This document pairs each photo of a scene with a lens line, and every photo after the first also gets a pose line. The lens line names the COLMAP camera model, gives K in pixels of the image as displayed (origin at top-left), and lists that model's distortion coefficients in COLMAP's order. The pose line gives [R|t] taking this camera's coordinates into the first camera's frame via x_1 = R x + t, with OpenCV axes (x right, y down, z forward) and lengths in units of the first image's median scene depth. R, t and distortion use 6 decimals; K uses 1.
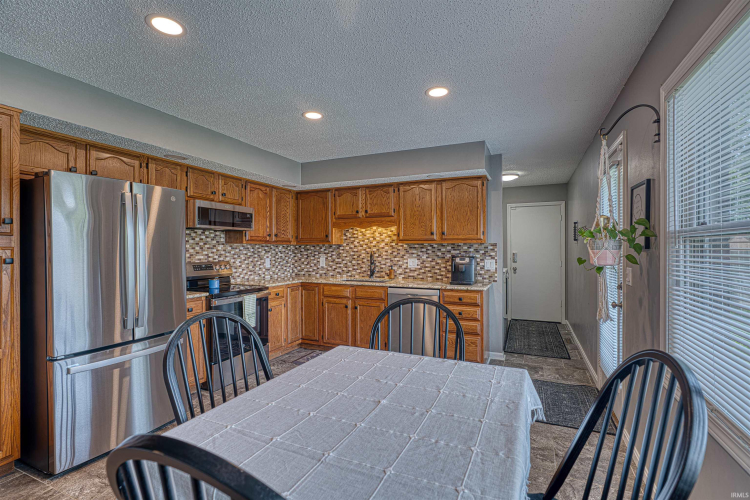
lens RADIAL K [[346.0, 0, 378.0], [0, 346.0, 248.8], [0, 0, 1]] dist [-0.001341, -0.000041]
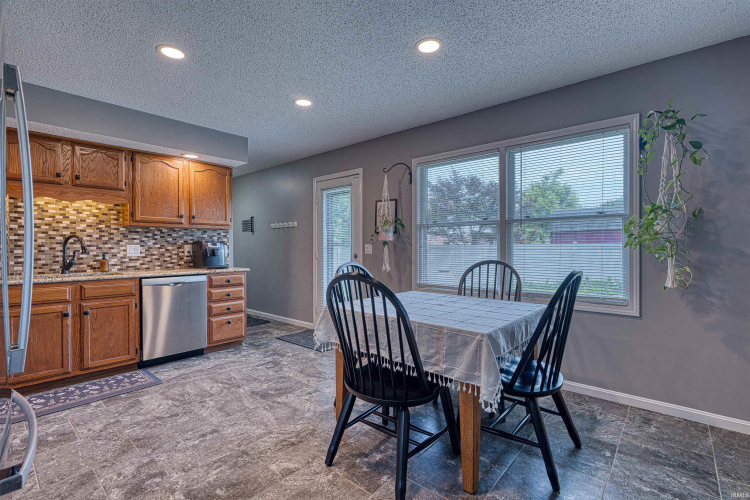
lens RADIAL K [[346.0, 0, 375.7], [0, 346.0, 250.3], [0, 0, 1]] dist [-0.001341, -0.000041]
pose [[0.296789, -0.008655, 0.954904, -0.522859], [0.003932, 0.999962, 0.007841, 0.037012], [-0.954935, 0.001428, 0.296812, 0.212870]]
